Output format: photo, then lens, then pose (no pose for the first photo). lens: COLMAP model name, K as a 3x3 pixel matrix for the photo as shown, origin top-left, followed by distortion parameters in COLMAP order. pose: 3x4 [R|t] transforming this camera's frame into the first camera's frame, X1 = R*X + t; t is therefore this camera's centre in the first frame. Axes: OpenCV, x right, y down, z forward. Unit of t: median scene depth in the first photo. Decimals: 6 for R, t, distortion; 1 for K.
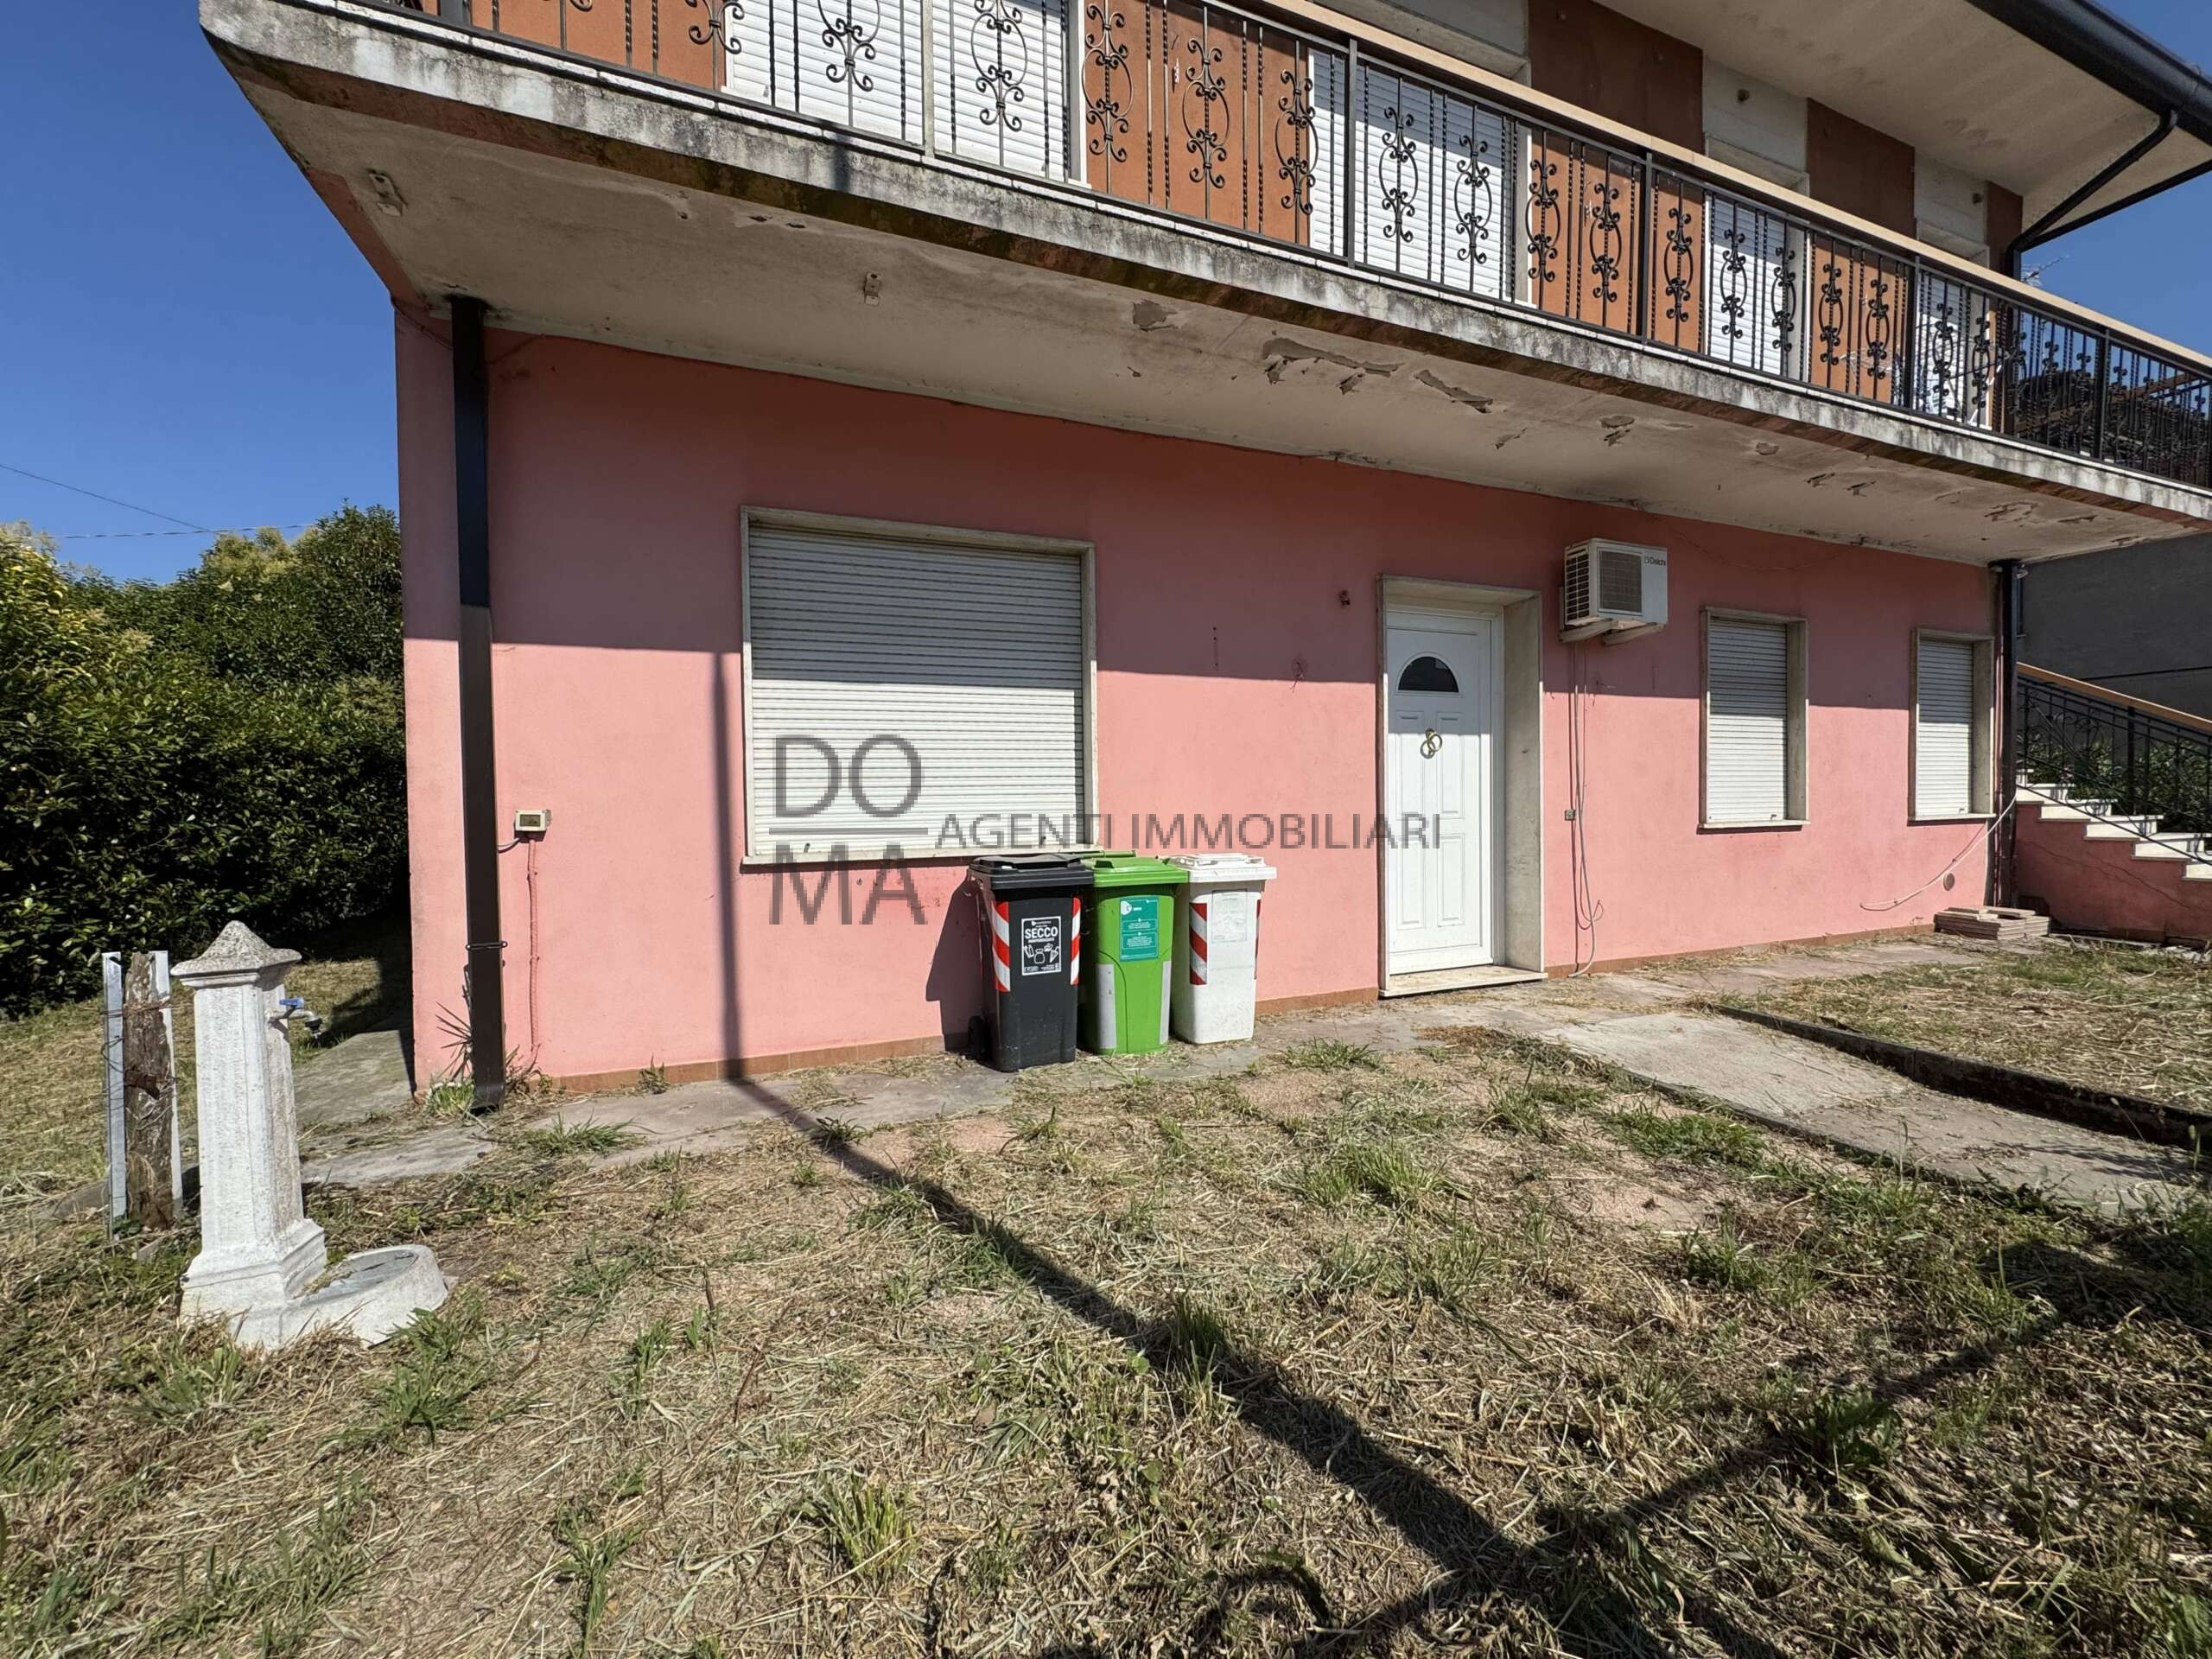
lens RADIAL K [[883.9, 0, 1102.5], [0, 883.9, 836.8], [0, 0, 1]] dist [-0.005452, 0.000652]
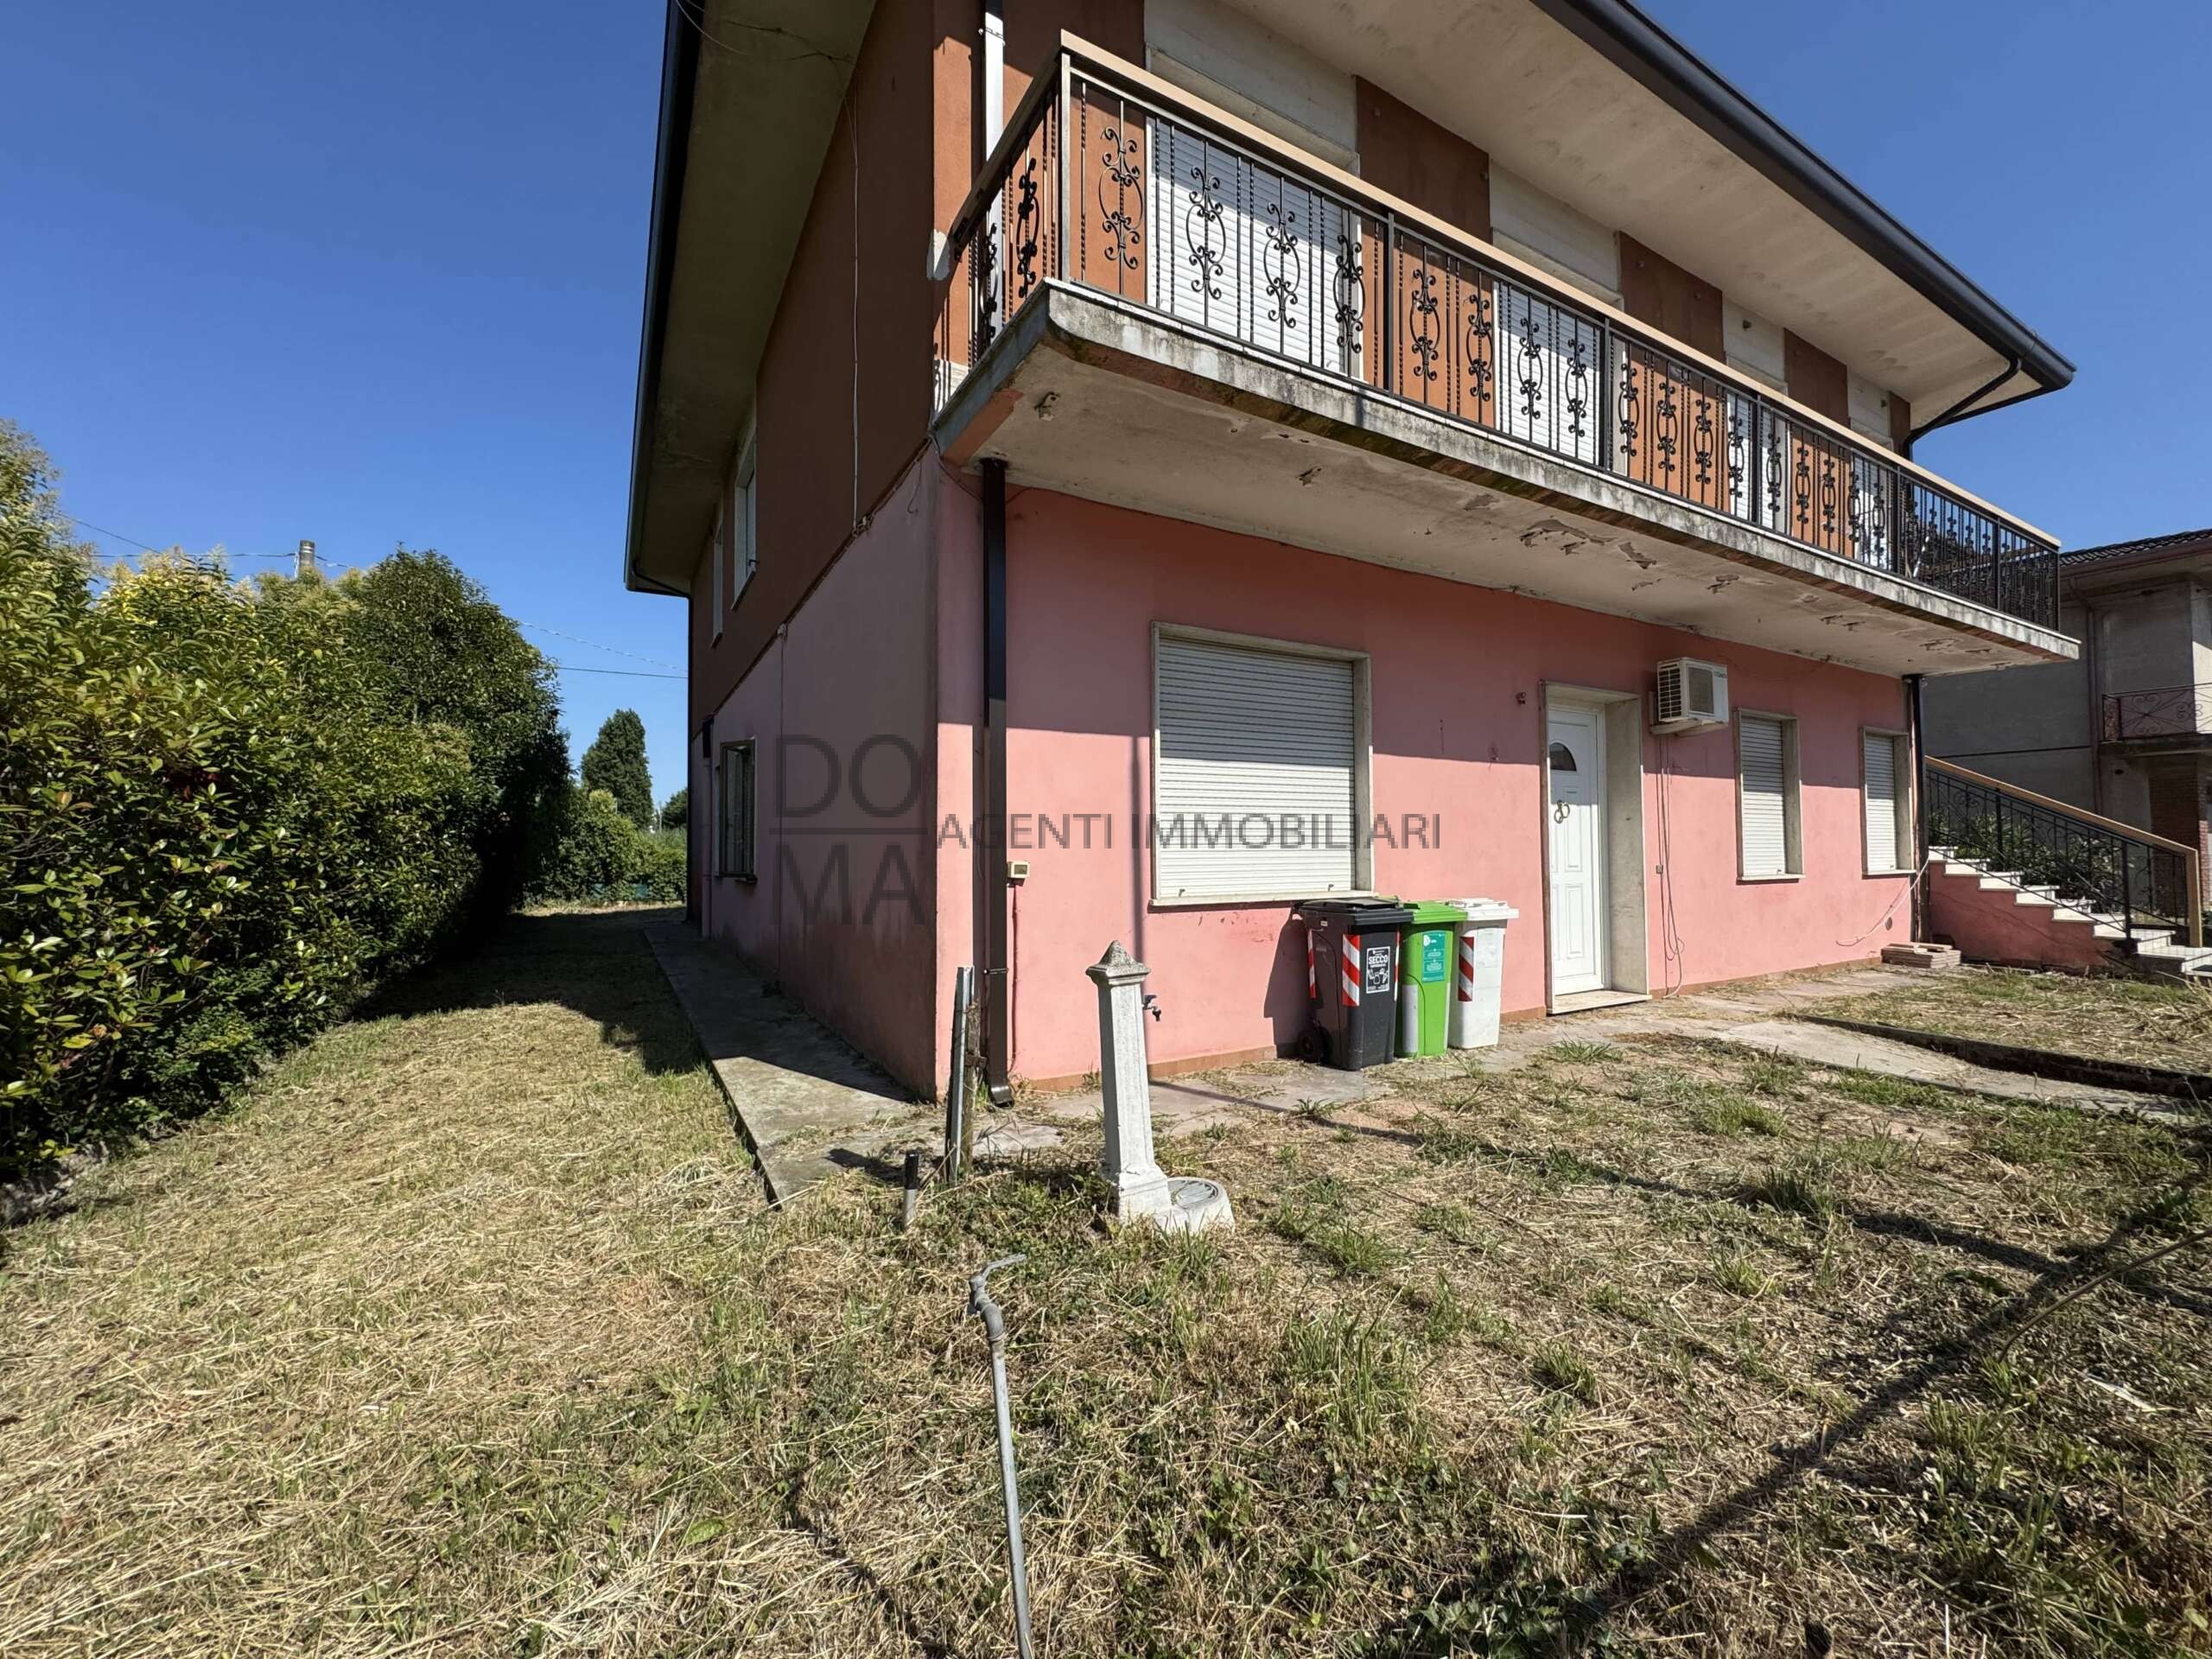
lens RADIAL K [[887.0, 0, 1104.0], [0, 887.0, 841.2], [0, 0, 1]] dist [-0.000273, -0.006242]
pose [[0.991393, 0.011906, 0.130373, -0.522463], [-0.005663, 0.998824, -0.048151, 0.000695], [-0.130793, 0.046998, 0.990295, -0.191128]]
